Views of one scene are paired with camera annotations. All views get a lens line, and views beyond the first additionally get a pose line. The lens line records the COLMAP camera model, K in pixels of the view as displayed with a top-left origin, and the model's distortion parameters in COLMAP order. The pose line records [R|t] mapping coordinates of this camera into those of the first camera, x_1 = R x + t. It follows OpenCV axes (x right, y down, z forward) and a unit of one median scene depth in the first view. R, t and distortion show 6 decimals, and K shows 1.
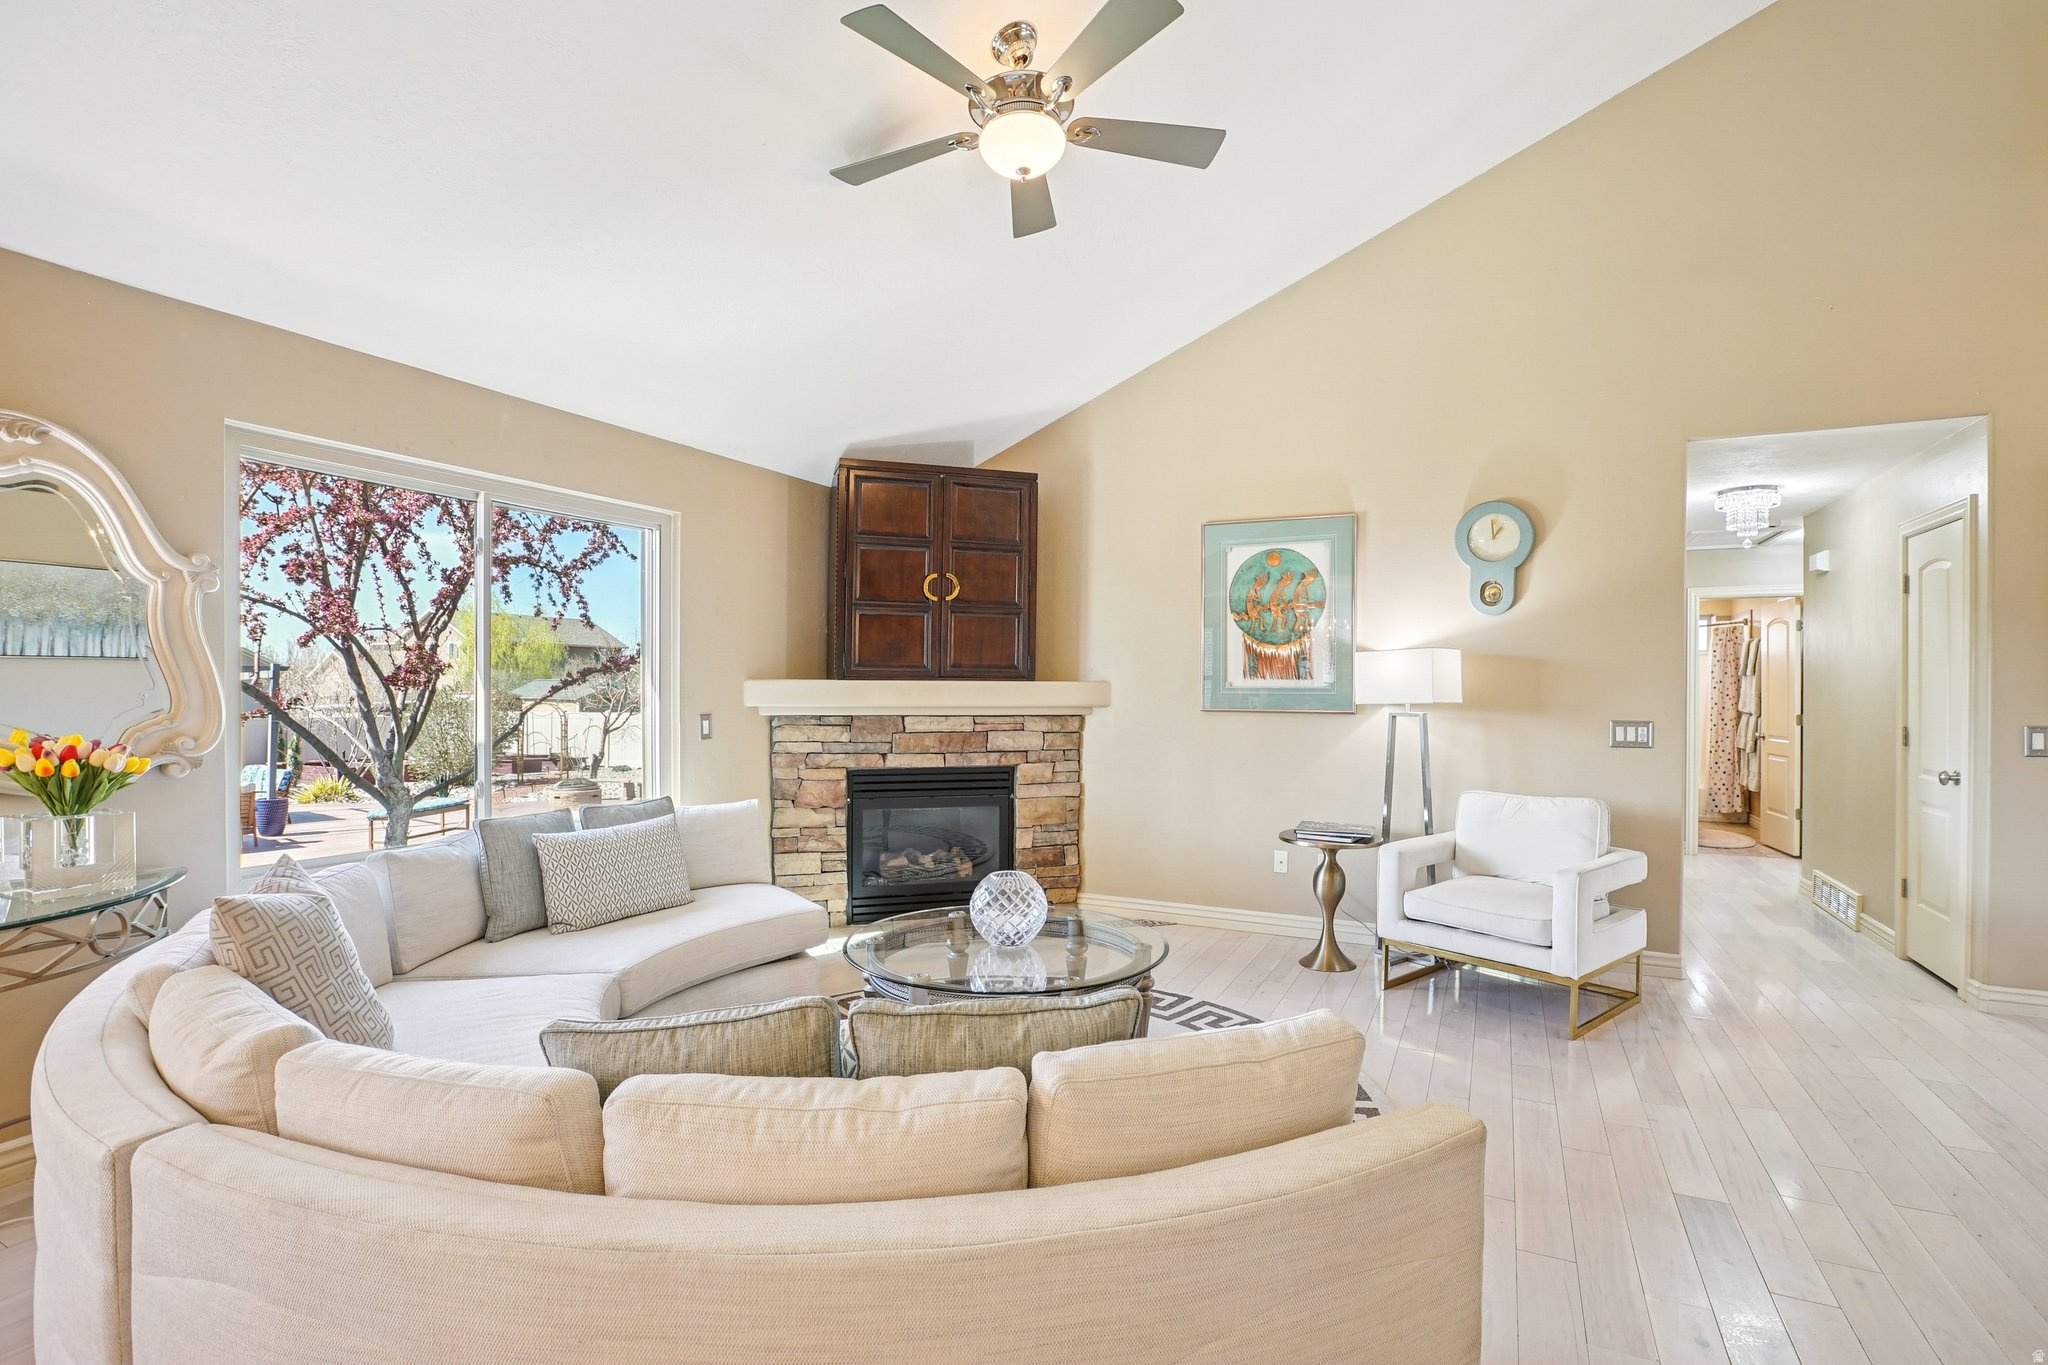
lens RADIAL K [[961.5, 0, 1011.8], [0, 961.5, 693.2], [0, 0, 1]] dist [-0.048267, 0.000121]
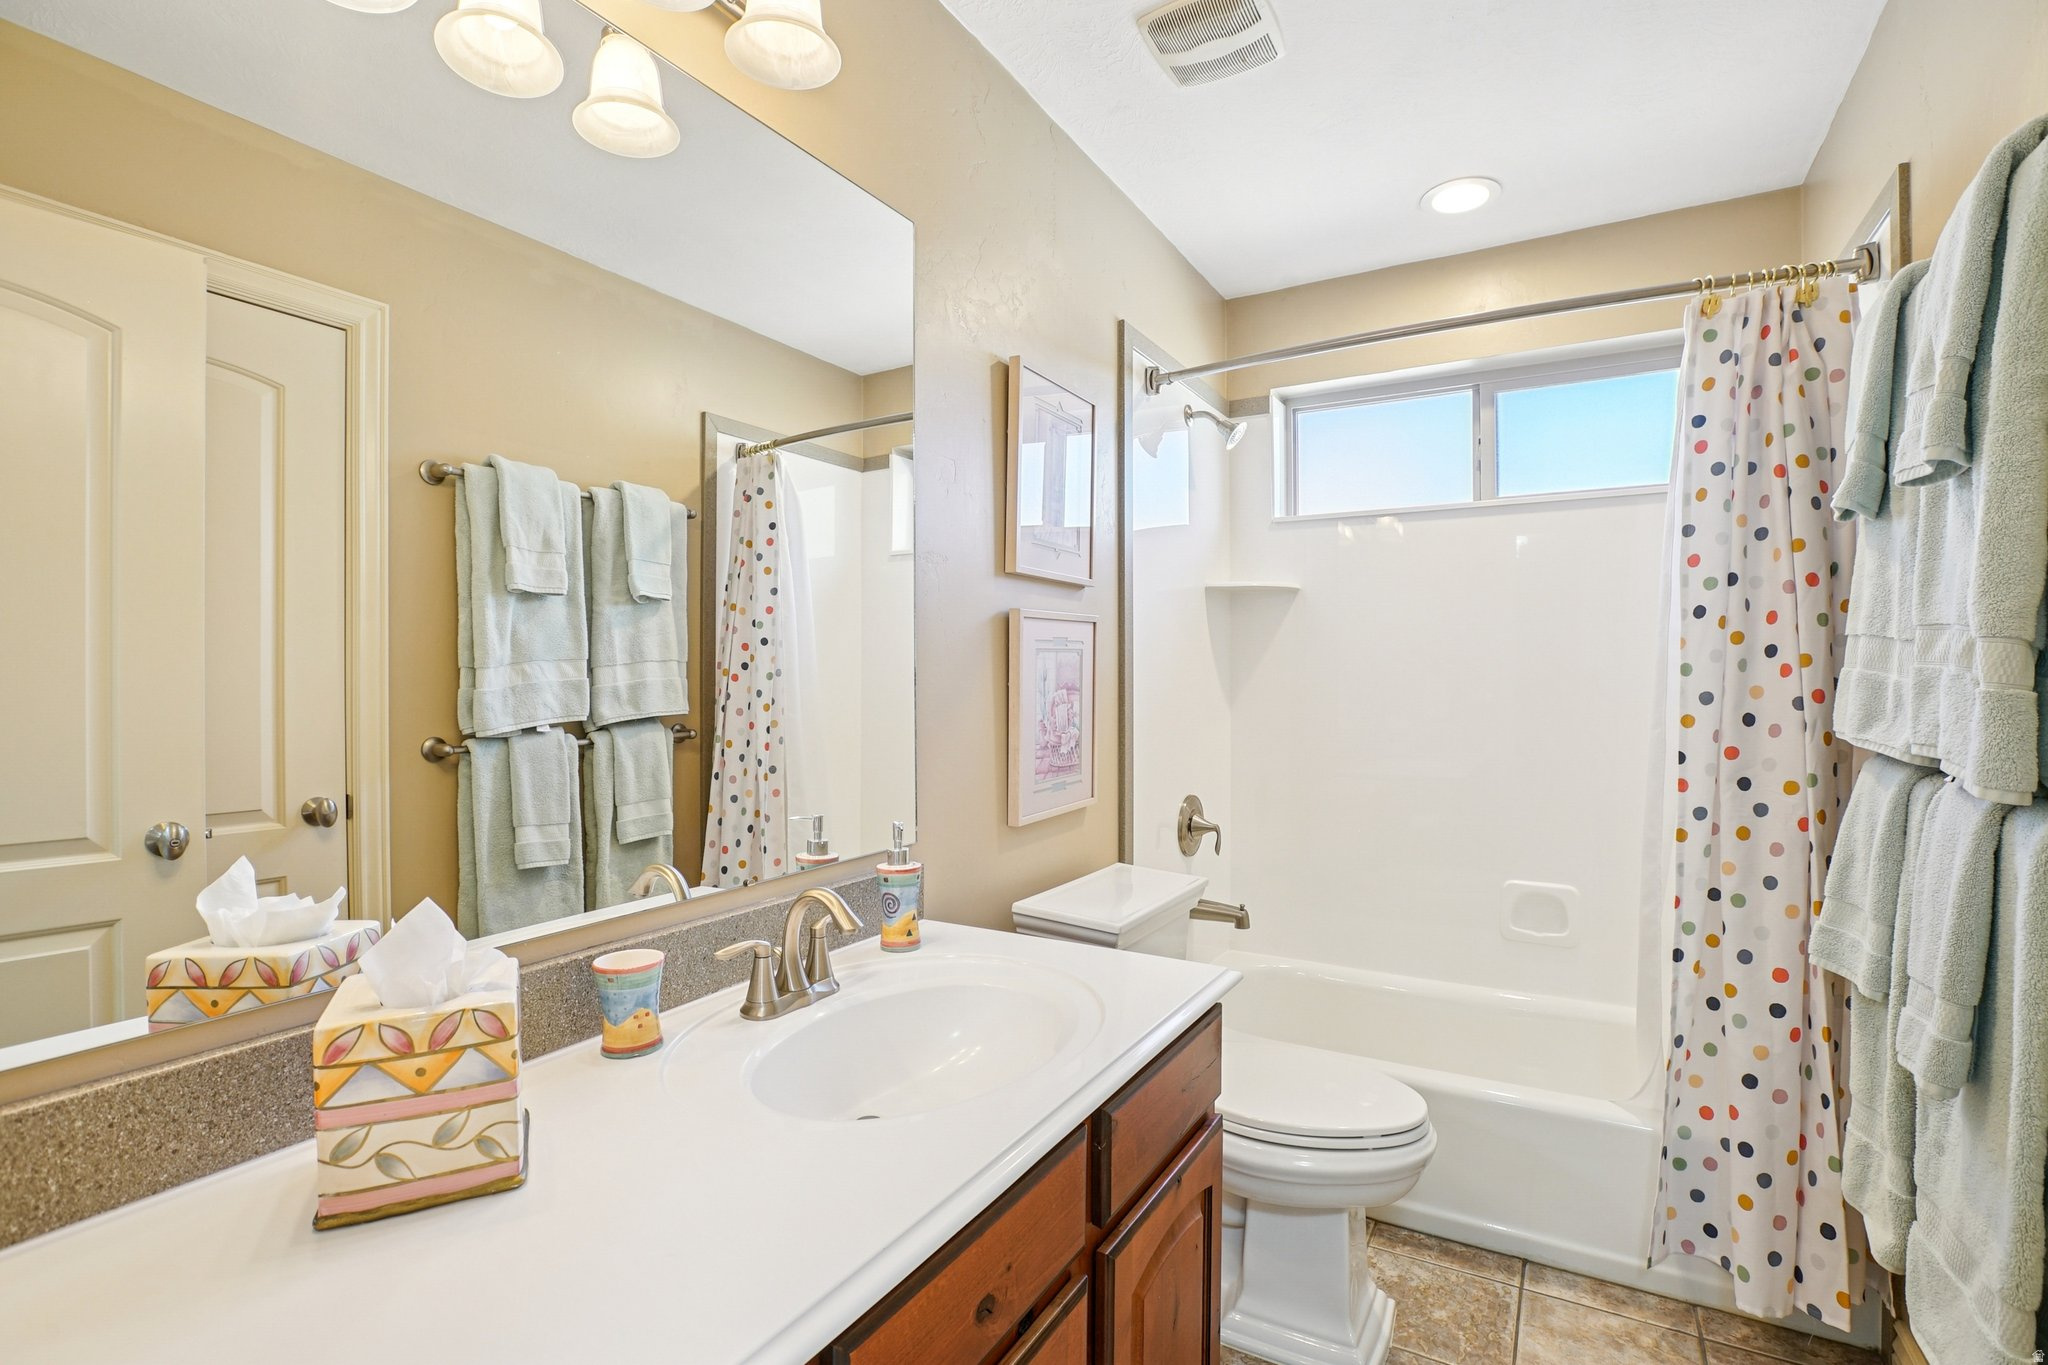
lens RADIAL K [[948.7, 0, 1034.9], [0, 948.7, 687.1], [0, 0, 1]] dist [-0.061490, 0.022251]
pose [[0.998360, -0.006794, -0.056848, 0.634207], [0.006892, 0.999975, 0.001528, 0.007986], [0.056836, -0.001917, 0.998382, 0.814404]]
